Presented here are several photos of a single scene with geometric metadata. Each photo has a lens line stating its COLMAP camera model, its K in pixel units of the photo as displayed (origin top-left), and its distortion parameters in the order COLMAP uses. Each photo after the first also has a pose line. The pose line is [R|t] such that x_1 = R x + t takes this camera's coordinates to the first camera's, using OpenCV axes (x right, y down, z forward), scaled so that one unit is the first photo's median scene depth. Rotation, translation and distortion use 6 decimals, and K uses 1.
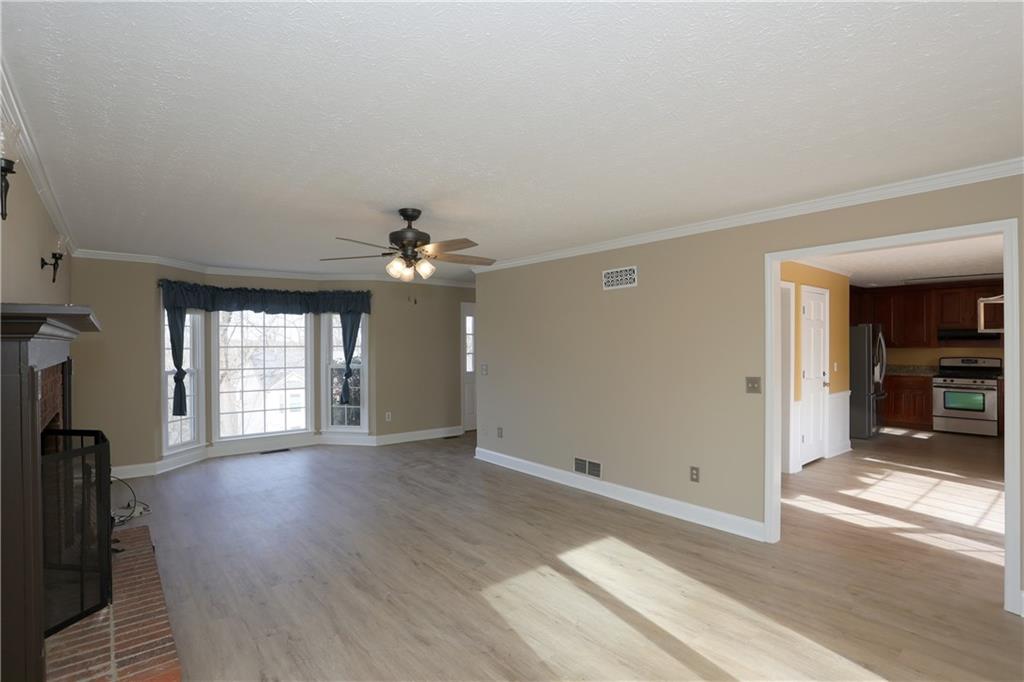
lens RADIAL K [[493.1, 0, 512.0], [0, 493.1, 341.0], [0, 0, 1]] dist [0.000795, 0.000588]
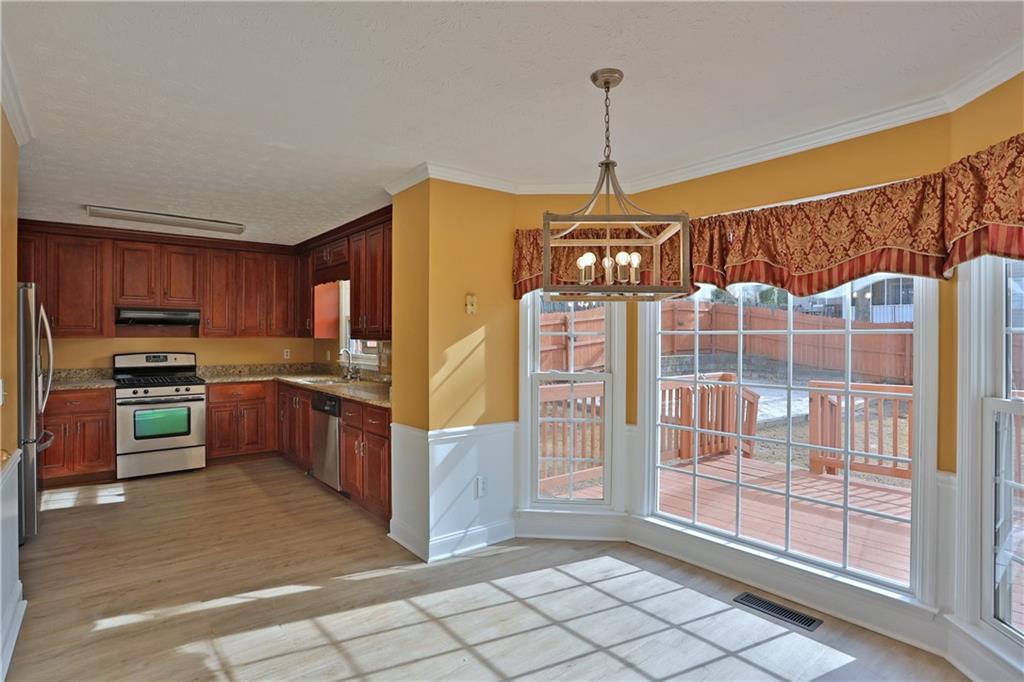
lens RADIAL K [[541.4, 0, 507.1], [0, 541.4, 339.9], [0, 0, 1]] dist [-0.016215, 0.001432]
pose [[0.021853, -0.008766, 0.999723, 0.231237], [-0.011068, 0.999898, 0.009009, 0.005223], [-0.999700, -0.011261, 0.021754, 0.529320]]
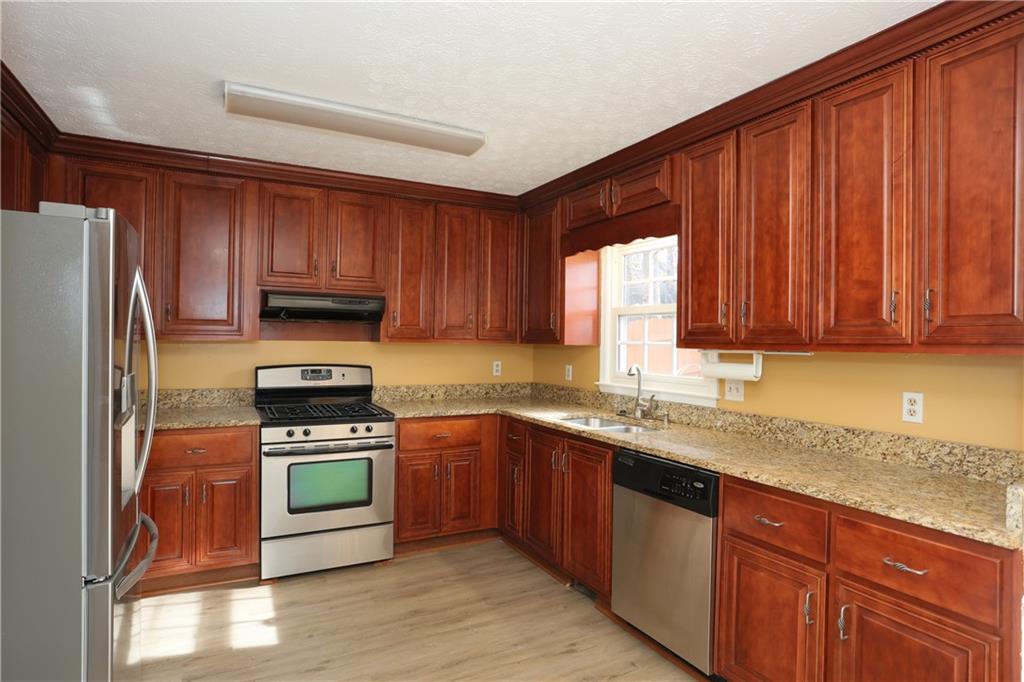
lens RADIAL K [[554.2, 0, 512.0], [0, 554.2, 341.0], [0, 0, 1]] dist [-0.042090, 0.000248]
pose [[0.188631, 0.004357, 0.982038, 0.517268], [-0.021500, 0.999769, -0.000306, 0.010559], [-0.981813, -0.021056, 0.188681, 0.765943]]
